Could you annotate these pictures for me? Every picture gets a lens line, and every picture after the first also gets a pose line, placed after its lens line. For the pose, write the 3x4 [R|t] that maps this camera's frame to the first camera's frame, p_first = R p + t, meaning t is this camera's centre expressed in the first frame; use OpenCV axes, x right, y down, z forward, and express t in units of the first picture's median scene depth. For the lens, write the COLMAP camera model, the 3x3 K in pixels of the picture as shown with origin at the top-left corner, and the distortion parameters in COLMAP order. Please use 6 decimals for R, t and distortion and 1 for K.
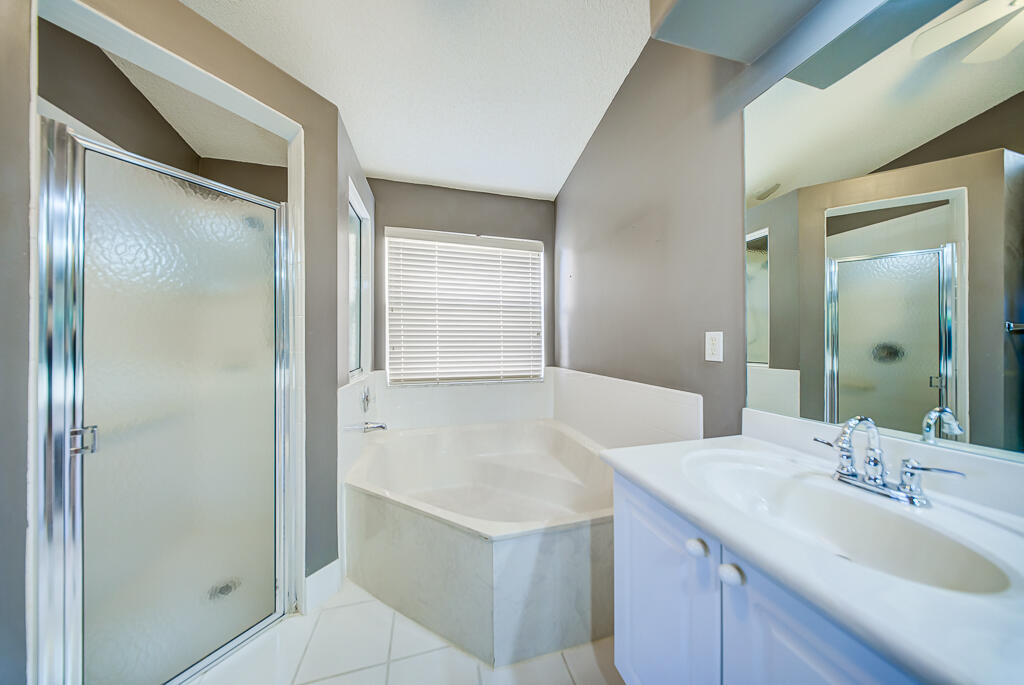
lens RADIAL K [[299.2, 0, 512.4], [0, 299.2, 343.6], [0, 0, 1]] dist [-0.007127, 0.000001]
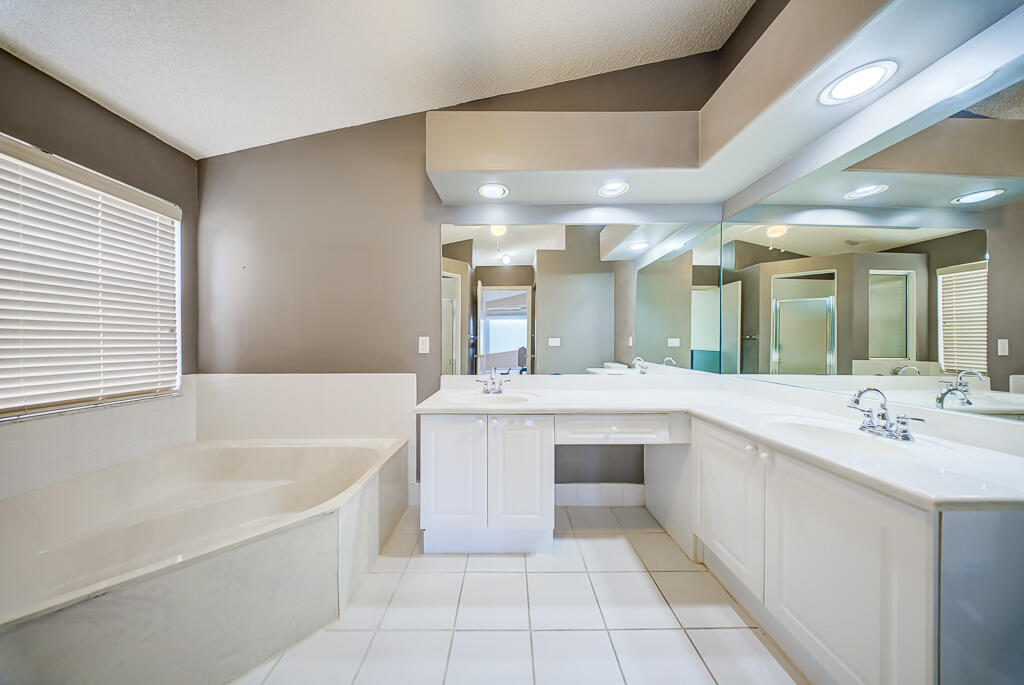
lens RADIAL K [[299.2, 0, 512.6], [0, 299.2, 342.6], [0, 0, 1]] dist [-0.007127, 0.000001]
pose [[0.266378, -0.000805, 0.963868, -0.389574], [0.002281, 0.999997, 0.000205, -0.001625], [-0.963866, 0.002144, 0.266379, 0.006017]]
